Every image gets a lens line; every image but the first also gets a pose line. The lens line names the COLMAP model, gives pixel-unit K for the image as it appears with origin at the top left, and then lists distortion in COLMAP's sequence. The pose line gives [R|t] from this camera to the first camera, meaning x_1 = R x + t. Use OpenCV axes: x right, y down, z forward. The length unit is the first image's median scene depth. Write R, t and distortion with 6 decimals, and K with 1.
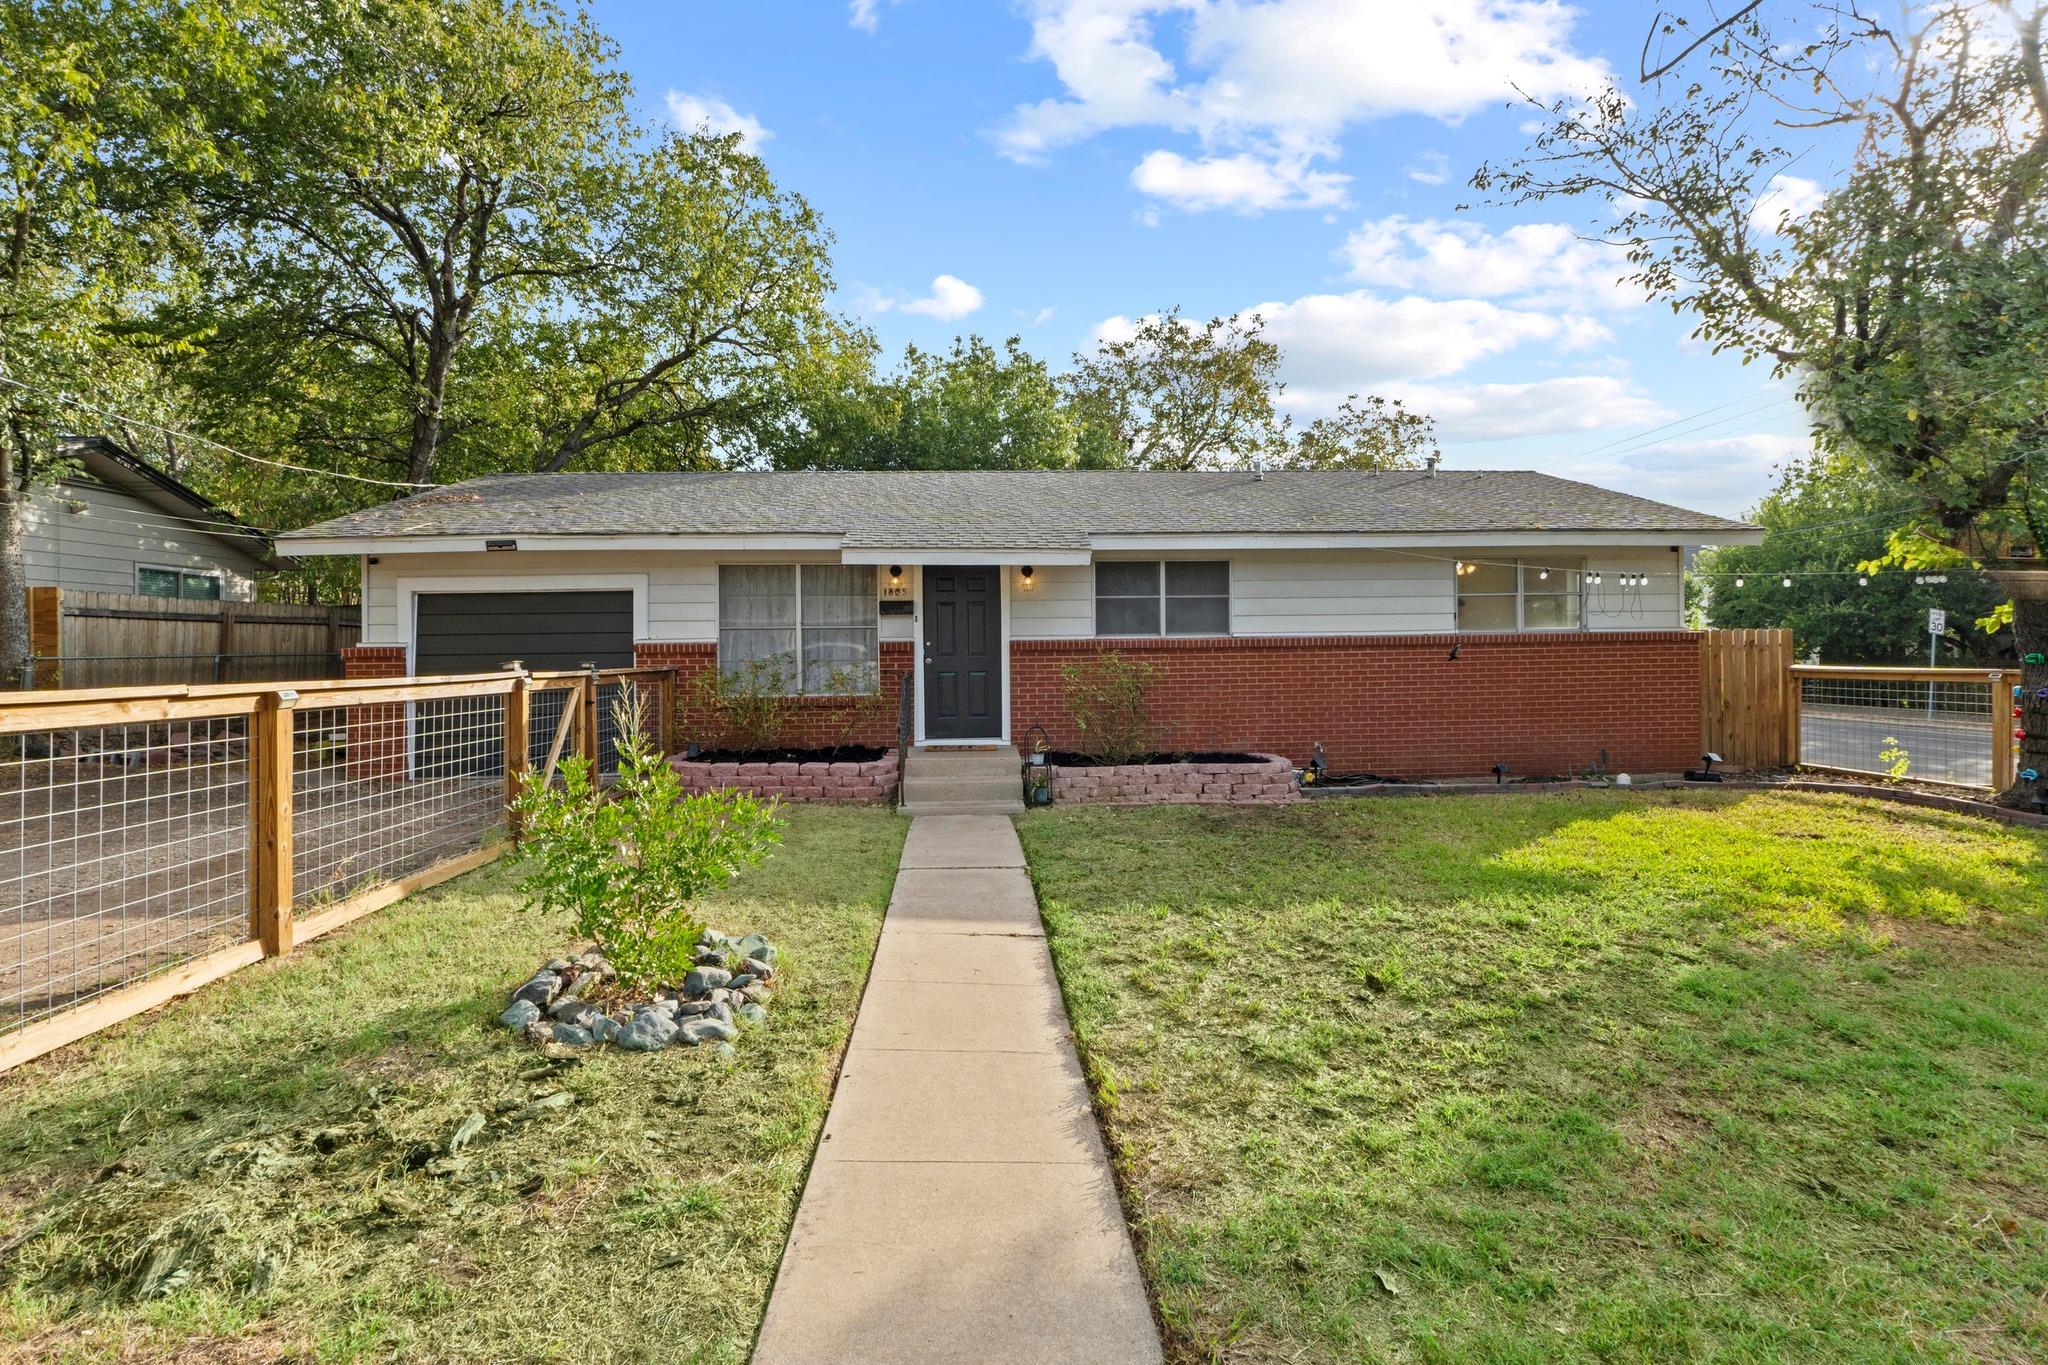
lens RADIAL K [[959.0, 0, 1021.6], [0, 959.0, 649.3], [0, 0, 1]] dist [-0.001018, -0.000259]
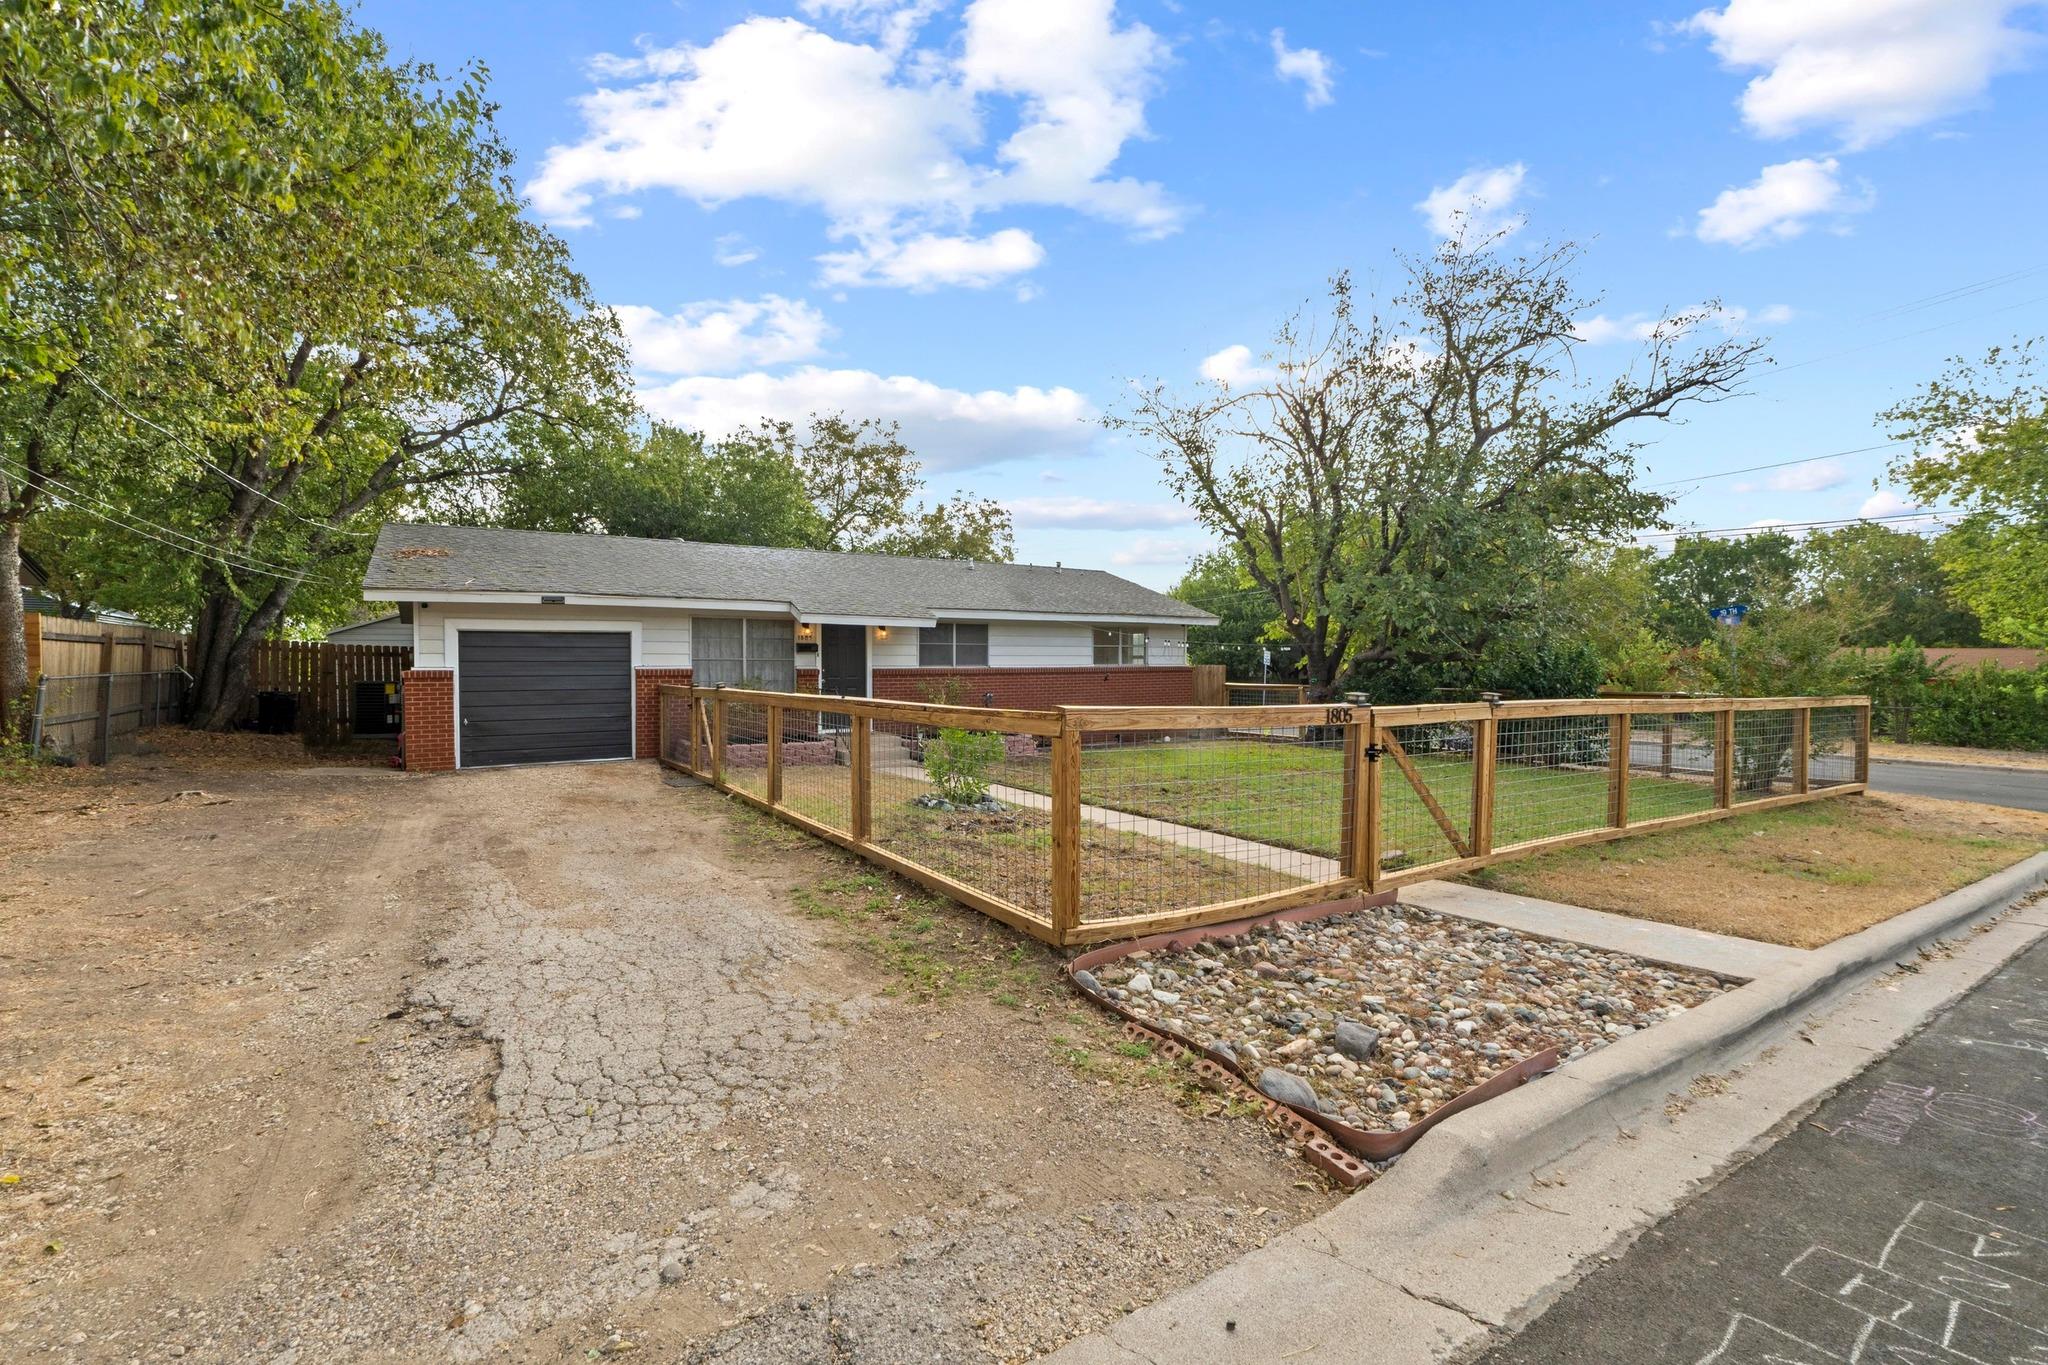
lens RADIAL K [[886.4, 0, 1031.7], [0, 886.4, 682.0], [0, 0, 1]] dist [-0.003118, 0.000029]
pose [[0.868353, 0.000625, 0.495946, -0.536003], [-0.008826, 0.999860, 0.014193, -0.010559], [-0.495868, -0.016702, 0.868237, -0.469066]]
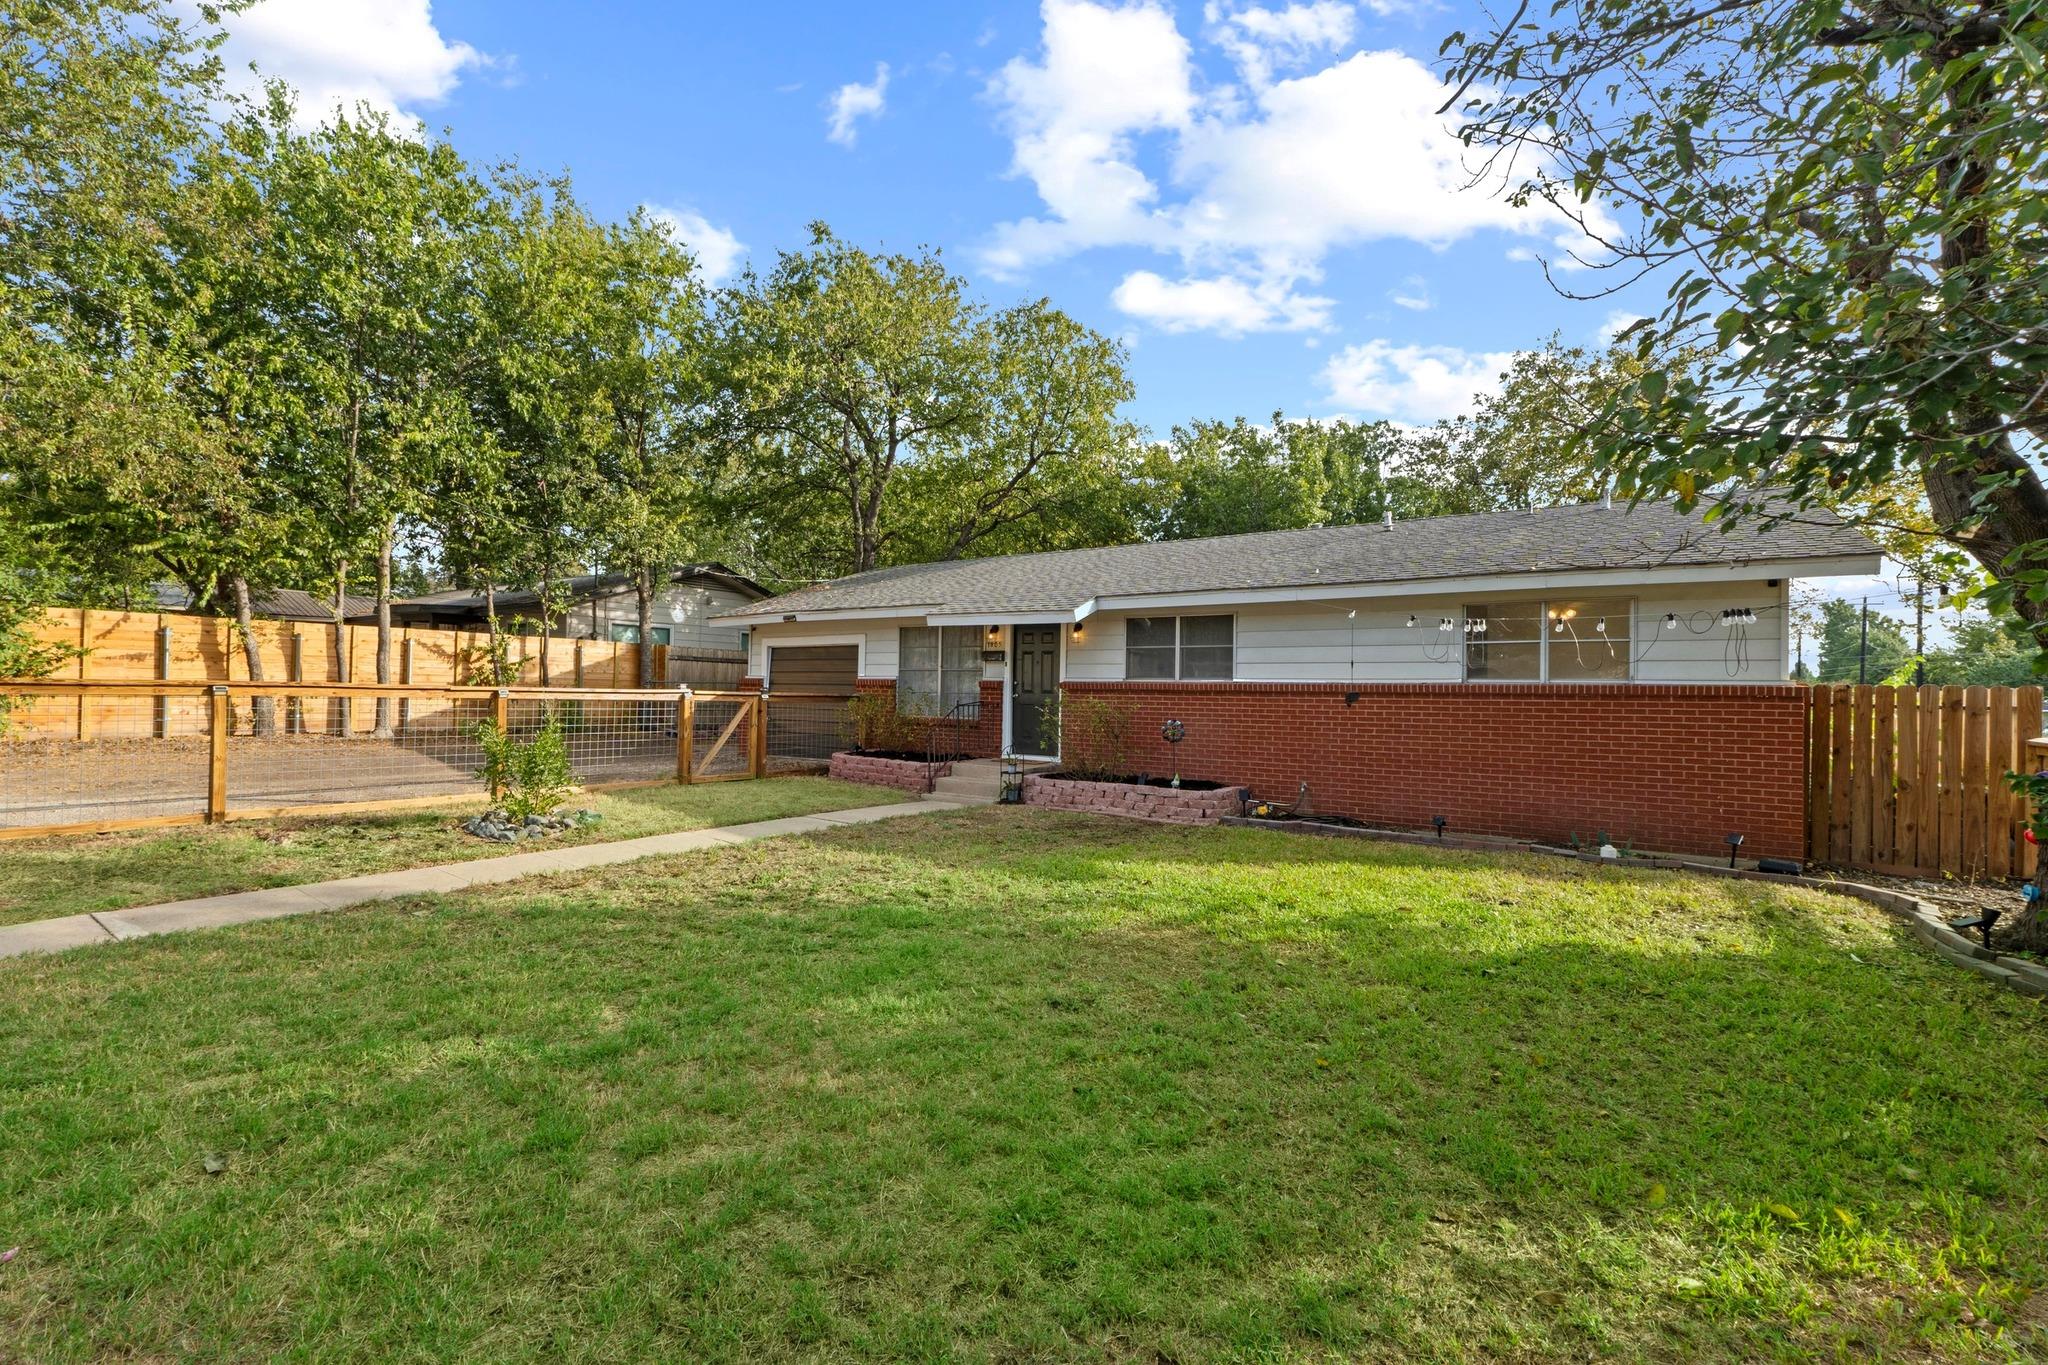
lens RADIAL K [[886.4, 0, 1007.7], [0, 886.4, 687.1], [0, 0, 1]] dist [-0.003118, 0.000029]
pose [[0.784191, 0.022642, -0.620106, 0.668892], [-0.027644, 0.999617, 0.001541, -0.001192], [0.619903, 0.015934, 0.784517, 0.020156]]
